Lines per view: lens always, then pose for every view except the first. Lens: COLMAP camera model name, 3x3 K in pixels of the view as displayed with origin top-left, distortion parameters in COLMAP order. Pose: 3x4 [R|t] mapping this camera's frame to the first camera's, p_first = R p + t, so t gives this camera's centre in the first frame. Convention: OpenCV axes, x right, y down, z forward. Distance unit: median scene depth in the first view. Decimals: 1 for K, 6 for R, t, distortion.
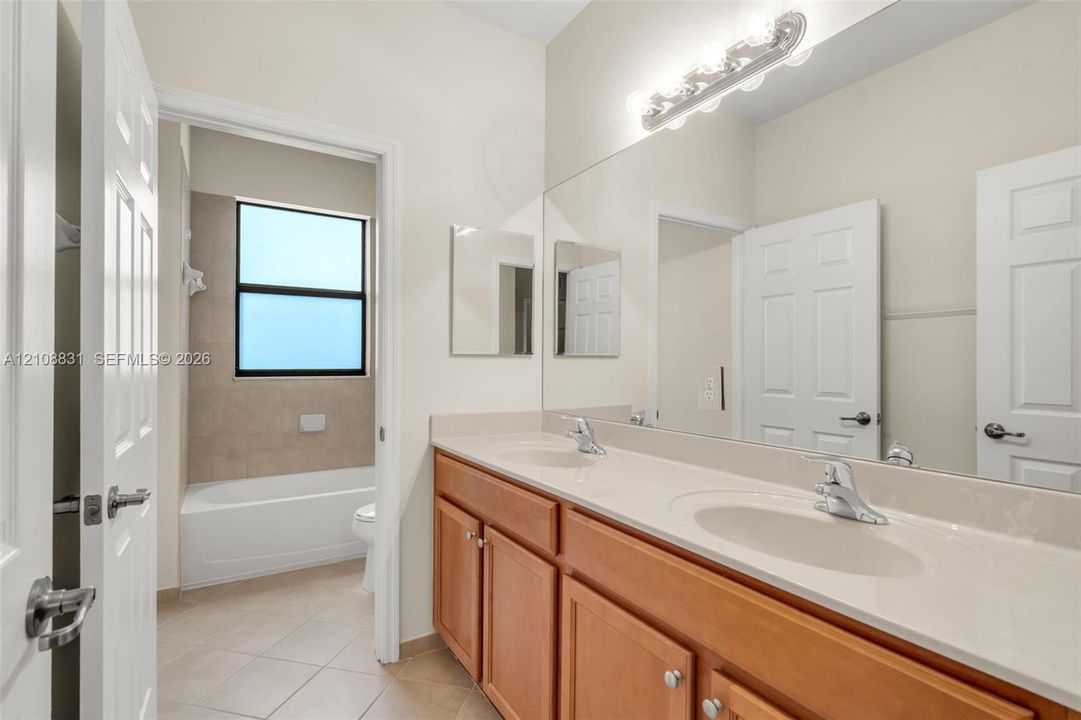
lens RADIAL K [[496.4, 0, 541.5], [0, 496.4, 365.2], [0, 0, 1]] dist [0.002465, 0.001172]
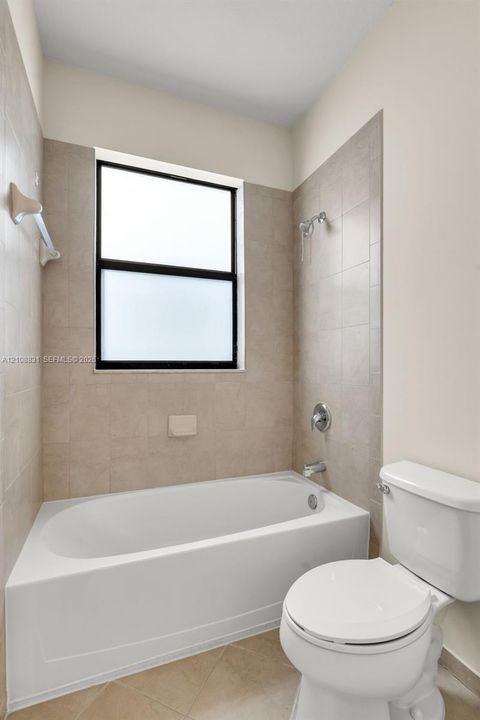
lens RADIAL K [[330.6, 0, 240.2], [0, 330.6, 369.8], [0, 0, 1]] dist [0.002465, 0.001172]
pose [[0.984388, 0.001405, -0.176009, -0.276730], [0.000425, 0.999946, 0.010359, 0.018296], [0.176014, -0.010272, 0.984334, 0.488146]]
